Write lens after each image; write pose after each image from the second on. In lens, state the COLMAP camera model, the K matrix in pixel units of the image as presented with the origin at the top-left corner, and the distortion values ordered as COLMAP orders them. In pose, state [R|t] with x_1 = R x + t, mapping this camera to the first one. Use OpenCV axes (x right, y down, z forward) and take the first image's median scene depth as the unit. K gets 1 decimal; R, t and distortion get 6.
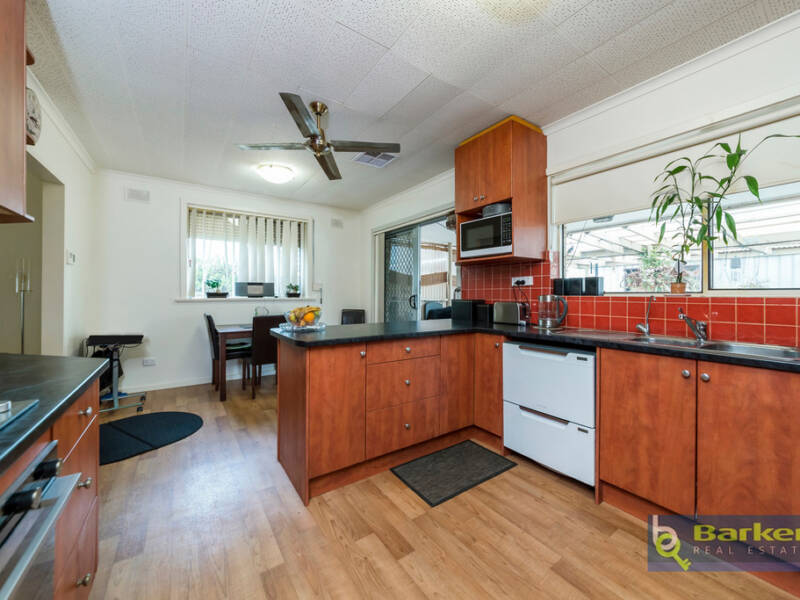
lens RADIAL K [[316.7, 0, 401.7], [0, 316.7, 294.6], [0, 0, 1]] dist [0.000548, -0.000235]
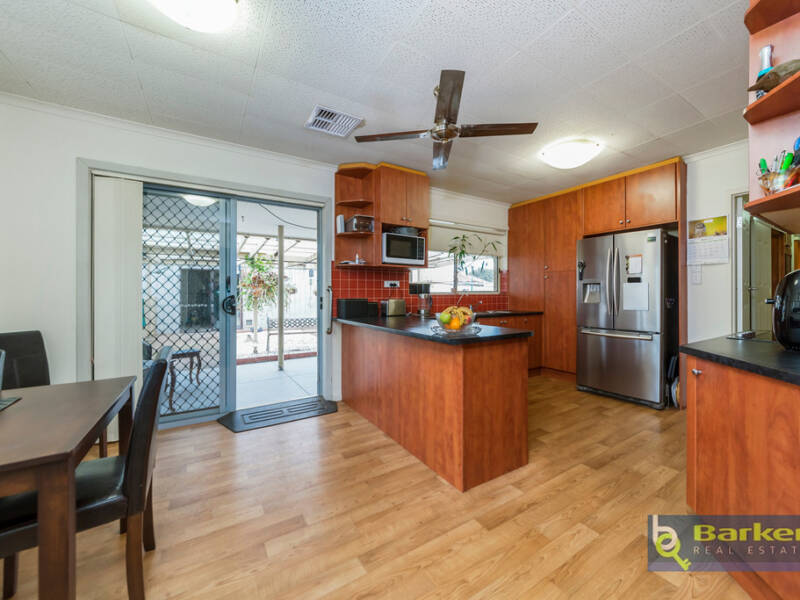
lens RADIAL K [[316.7, 0, 401.3], [0, 316.7, 294.7], [0, 0, 1]] dist [0.000548, -0.000235]
pose [[0.060965, -0.008448, 0.998104, -1.044066], [0.003584, 0.999960, 0.008245, -0.007968], [-0.998133, 0.003075, 0.060993, 0.939806]]
